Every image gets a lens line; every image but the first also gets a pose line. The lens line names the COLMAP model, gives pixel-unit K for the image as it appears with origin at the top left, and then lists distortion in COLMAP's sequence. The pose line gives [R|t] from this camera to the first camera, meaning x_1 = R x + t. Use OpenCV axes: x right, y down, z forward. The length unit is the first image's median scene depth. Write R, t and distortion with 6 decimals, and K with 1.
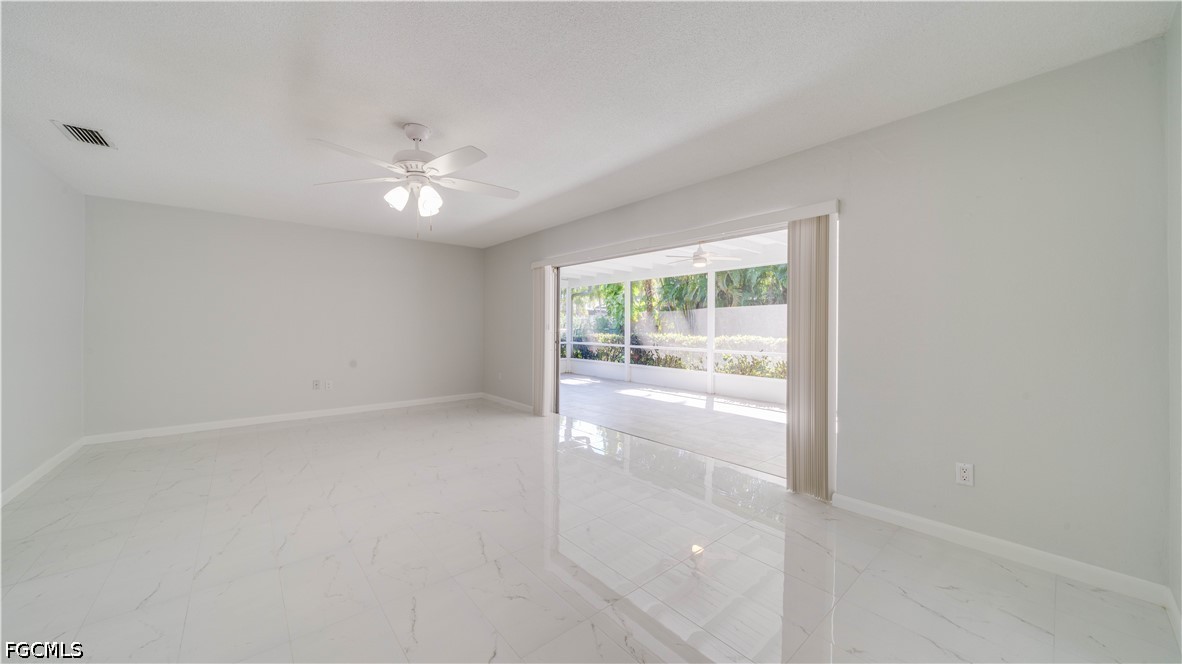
lens RADIAL K [[409.1, 0, 588.3], [0, 409.1, 327.1], [0, 0, 1]] dist [-0.008109, 0.000049]
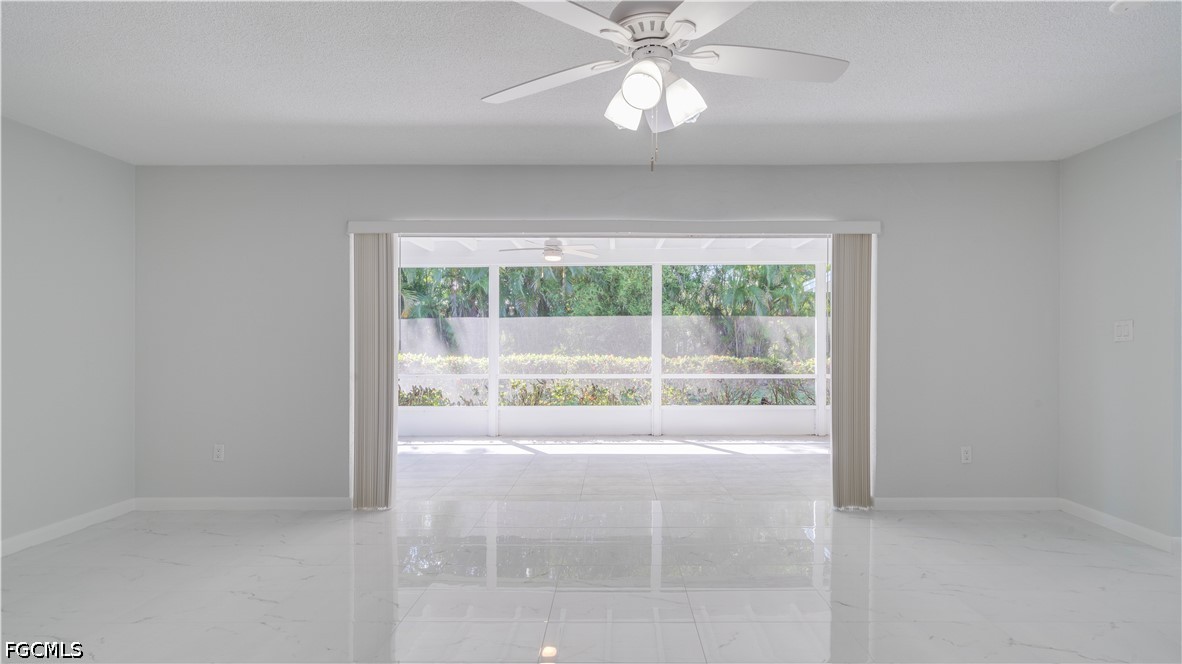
lens RADIAL K [[563.8, 0, 614.7], [0, 563.8, 331.7], [0, 0, 1]] dist [-0.010660, 0.000135]
pose [[0.639666, 0.007511, 0.768616, -0.337760], [0.008720, 0.999817, -0.017028, -0.002168], [-0.768603, 0.017594, 0.639484, 0.208990]]
